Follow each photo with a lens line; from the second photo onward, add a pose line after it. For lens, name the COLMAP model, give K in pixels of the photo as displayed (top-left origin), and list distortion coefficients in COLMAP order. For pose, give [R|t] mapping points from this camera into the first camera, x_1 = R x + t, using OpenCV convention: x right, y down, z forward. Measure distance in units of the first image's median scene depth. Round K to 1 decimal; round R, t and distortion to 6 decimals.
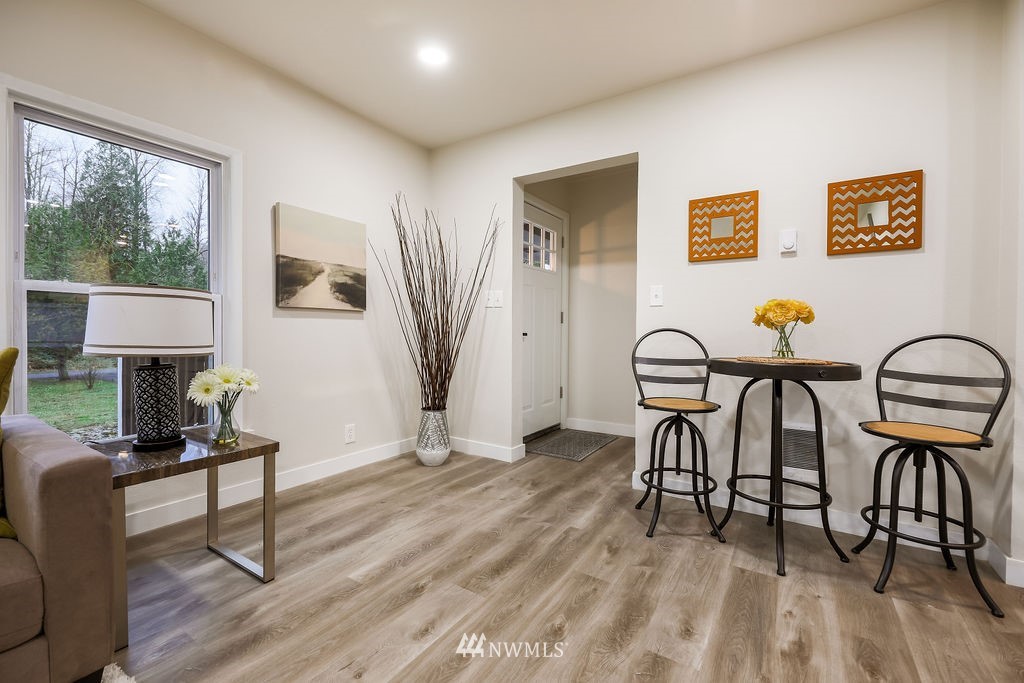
lens RADIAL K [[437.5, 0, 512.0], [0, 437.5, 341.5], [0, 0, 1]] dist [-0.015826, 0.000229]
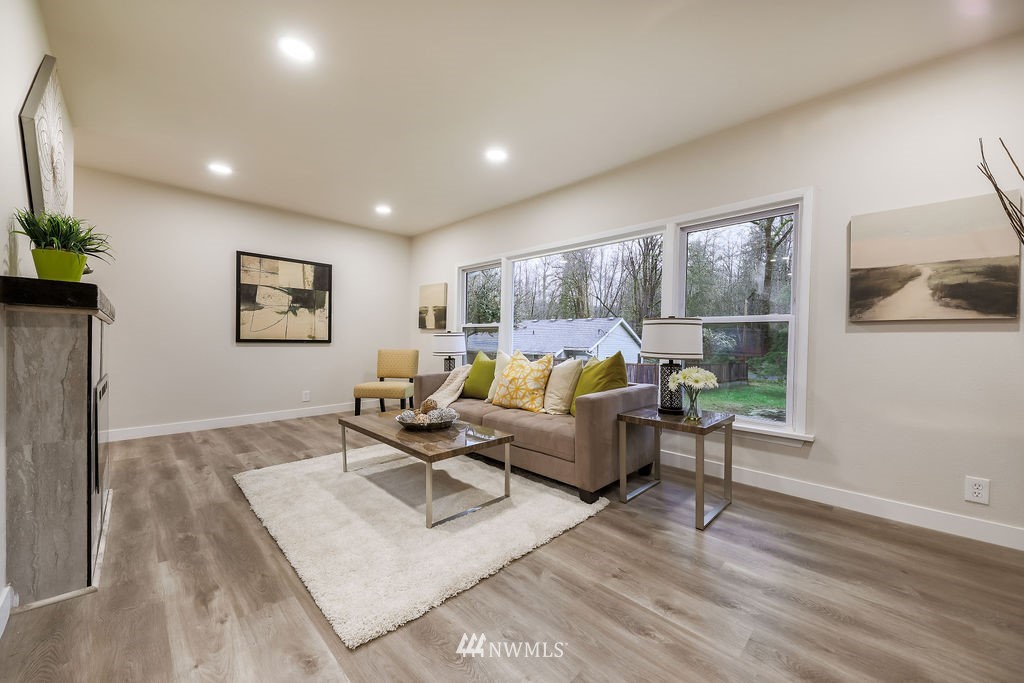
lens RADIAL K [[381.9, 0, 512.0], [0, 381.9, 341.5], [0, 0, 1]] dist [0.022138, -0.011737]
pose [[-0.226697, -0.006376, -0.973945, 0.591964], [-0.034500, 0.999404, 0.001488, -0.011546], [0.973354, 0.033939, -0.226781, 0.542825]]
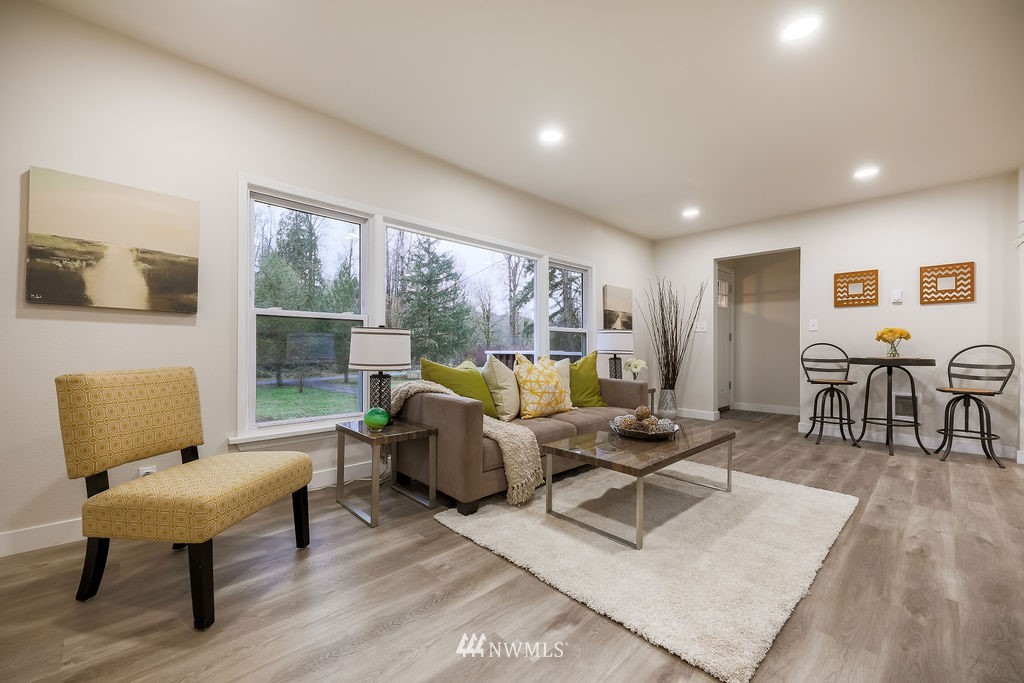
lens RADIAL K [[404.1, 0, 510.0], [0, 404.1, 347.7], [0, 0, 1]] dist [0.001639, -0.006686]
pose [[0.966473, -0.006012, -0.256697, -0.576278], [-0.000616, 0.999669, -0.025731, 0.041123], [0.256766, 0.025026, 0.966149, -1.187033]]
